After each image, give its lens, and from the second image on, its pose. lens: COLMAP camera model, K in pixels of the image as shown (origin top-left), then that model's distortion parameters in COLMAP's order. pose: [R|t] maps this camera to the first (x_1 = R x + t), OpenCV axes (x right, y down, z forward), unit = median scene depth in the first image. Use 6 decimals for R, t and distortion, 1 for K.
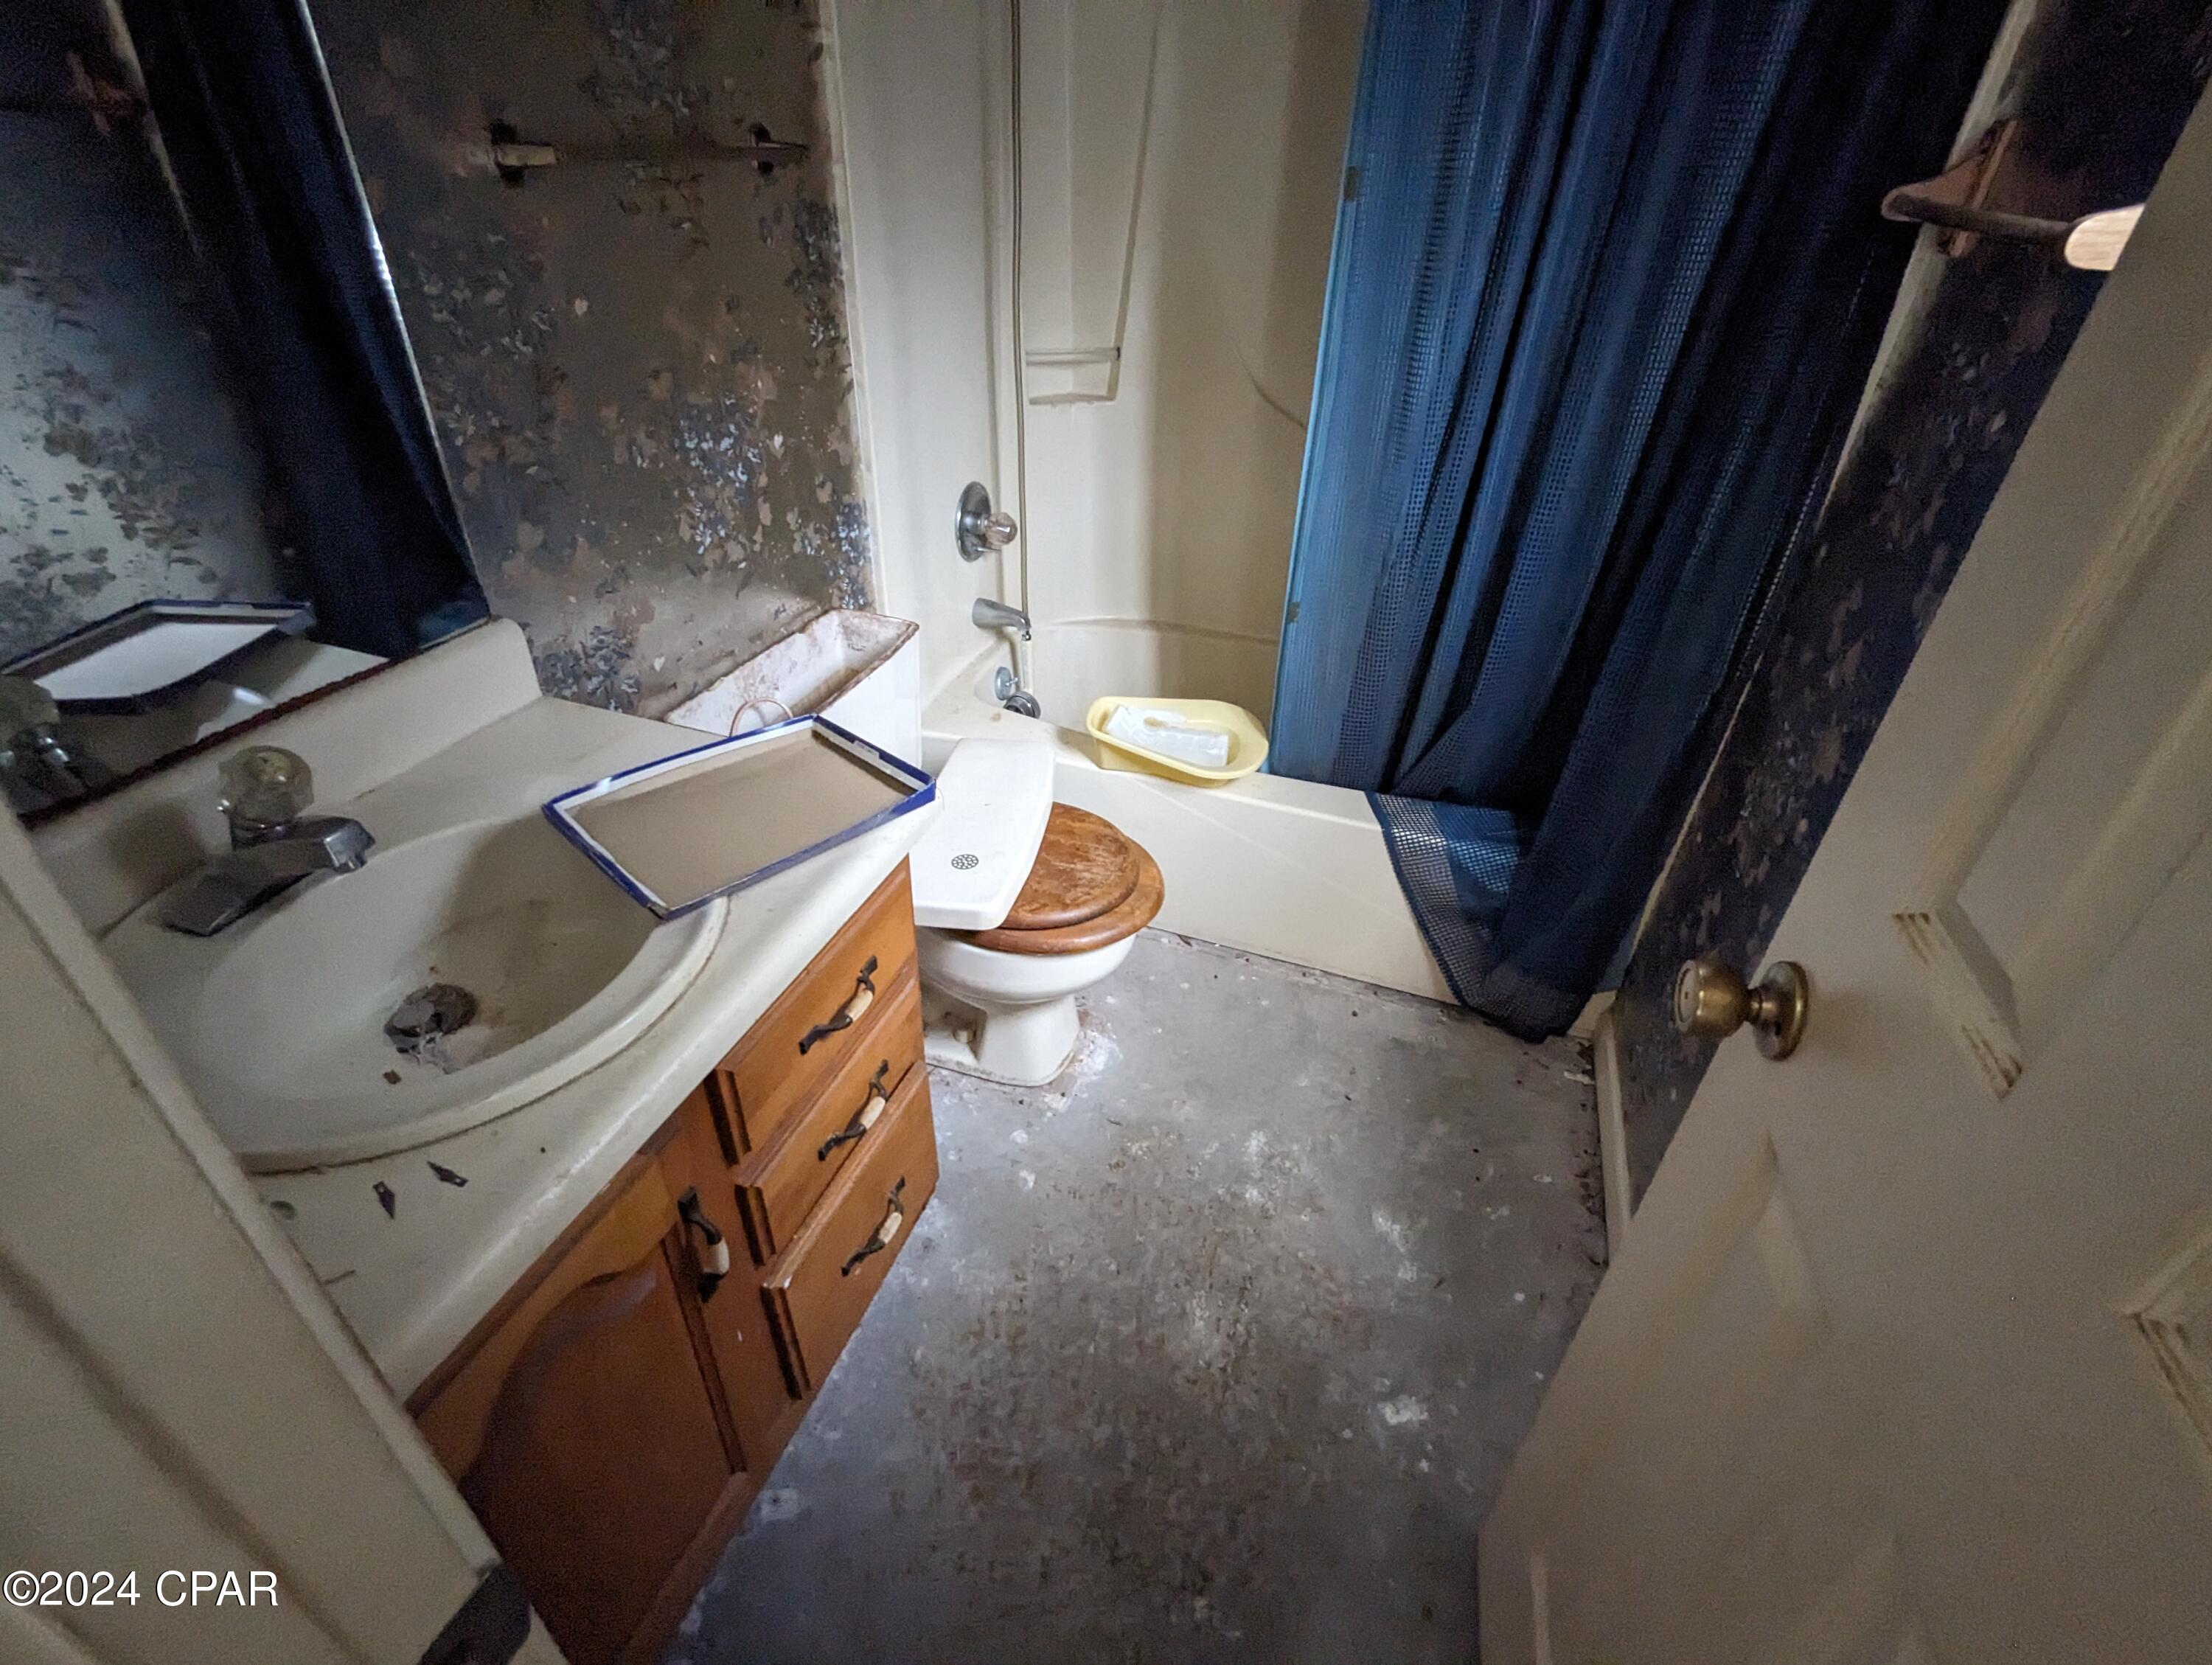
lens RADIAL K [[1053.3, 0, 1112.6], [0, 1053.3, 841.6], [0, 0, 1]] dist [0.000319, 0.000488]
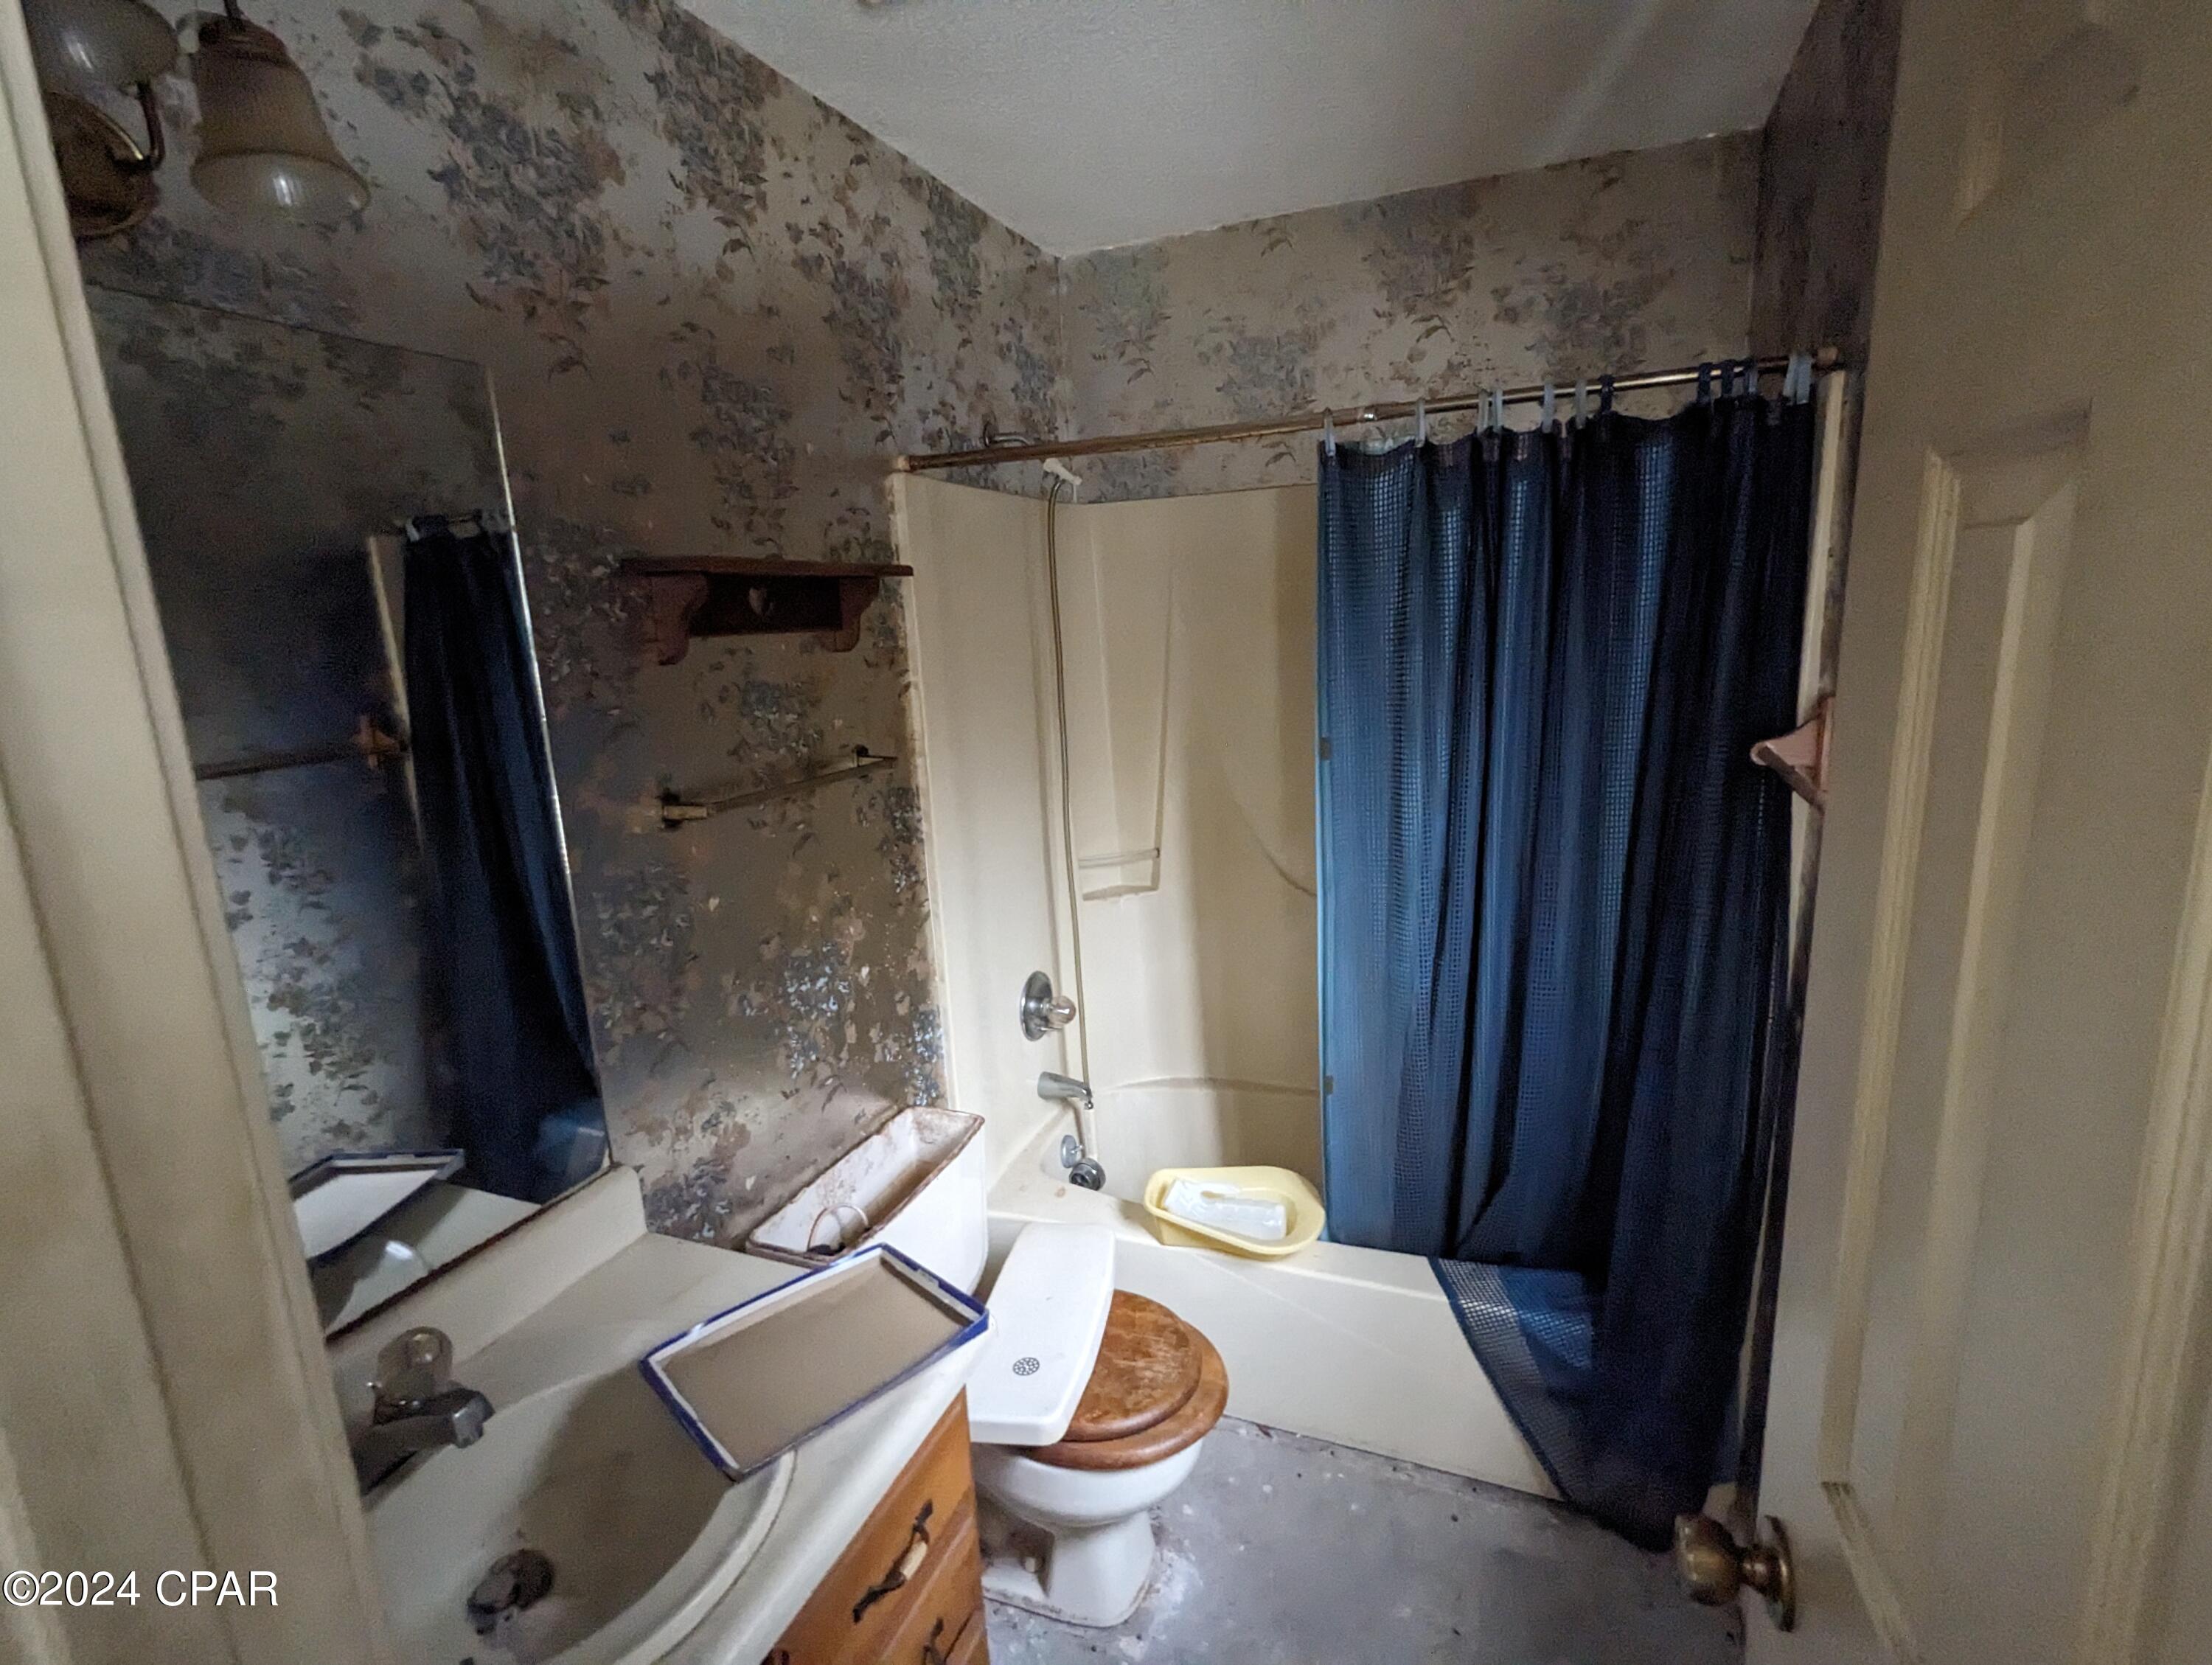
lens RADIAL K [[1053.3, 0, 1112.0], [0, 1053.3, 840.9], [0, 0, 1]] dist [0.000319, 0.000488]
pose [[0.995159, -0.075454, -0.062967, 0.040940], [0.046093, 0.924232, -0.379039, -0.055905], [0.086796, 0.374302, 0.923236, -0.112434]]
